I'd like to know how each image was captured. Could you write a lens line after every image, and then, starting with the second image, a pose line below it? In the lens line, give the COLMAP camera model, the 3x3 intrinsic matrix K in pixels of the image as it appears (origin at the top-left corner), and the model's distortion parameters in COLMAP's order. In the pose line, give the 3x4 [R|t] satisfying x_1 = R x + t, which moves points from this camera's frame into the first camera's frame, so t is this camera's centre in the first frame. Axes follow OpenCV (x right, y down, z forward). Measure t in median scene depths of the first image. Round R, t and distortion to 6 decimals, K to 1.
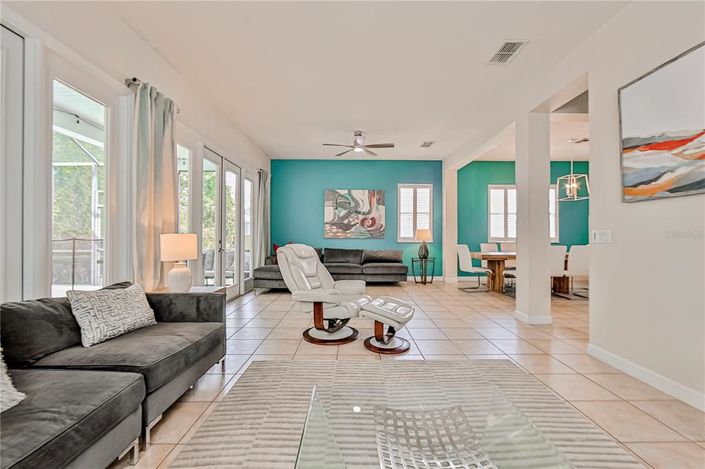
lens RADIAL K [[295.0, 0, 348.1], [0, 295.0, 233.6], [0, 0, 1]] dist [-0.000398, 0.000064]
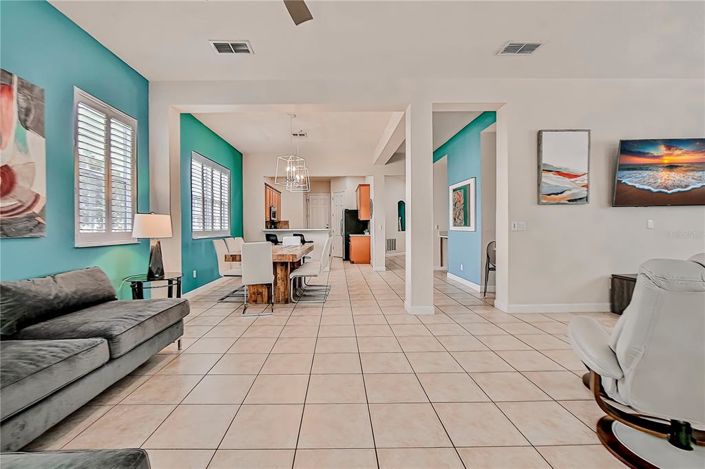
lens RADIAL K [[321.1, 0, 343.9], [0, 321.1, 232.6], [0, 0, 1]] dist [-0.002019, 0.000116]
pose [[-0.026375, -0.008660, 0.999615, -0.259571], [0.002790, 0.999958, 0.008737, 0.009692], [-0.999648, 0.003019, -0.026350, 0.733317]]
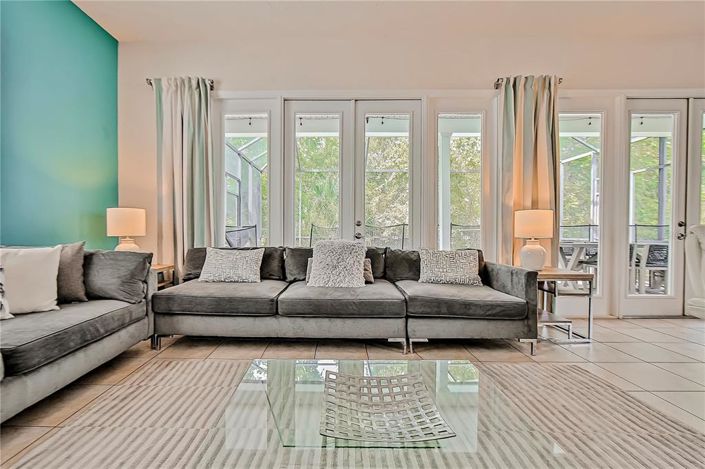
lens RADIAL K [[295.0, 0, 348.1], [0, 295.0, 233.6], [0, 0, 1]] dist [-0.000398, 0.000064]
pose [[-0.001242, 0.008286, -0.999965, 0.185134], [0.007279, 0.999939, 0.008277, 0.028476], [0.999973, -0.007268, -0.001302, 0.166429]]
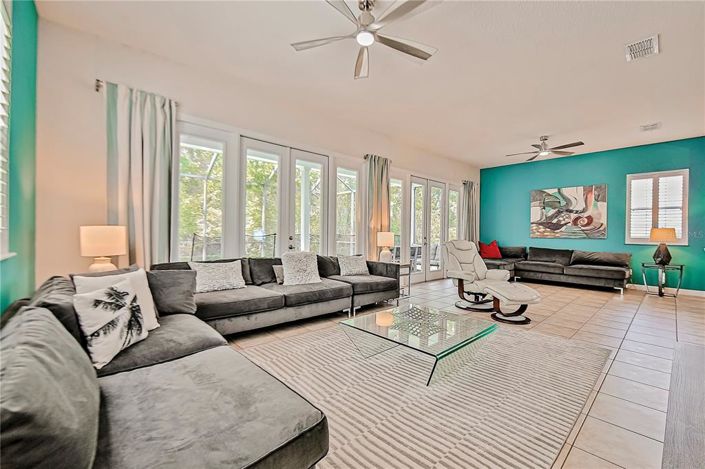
lens RADIAL K [[285.2, 0, 349.5], [0, 285.2, 232.7], [0, 0, 1]] dist [-0.000048, -0.000053]
pose [[0.669923, 0.004694, -0.742415, 0.263970], [-0.006173, 0.999981, 0.000752, 0.001896], [0.742405, 0.004079, 0.669939, -0.160842]]
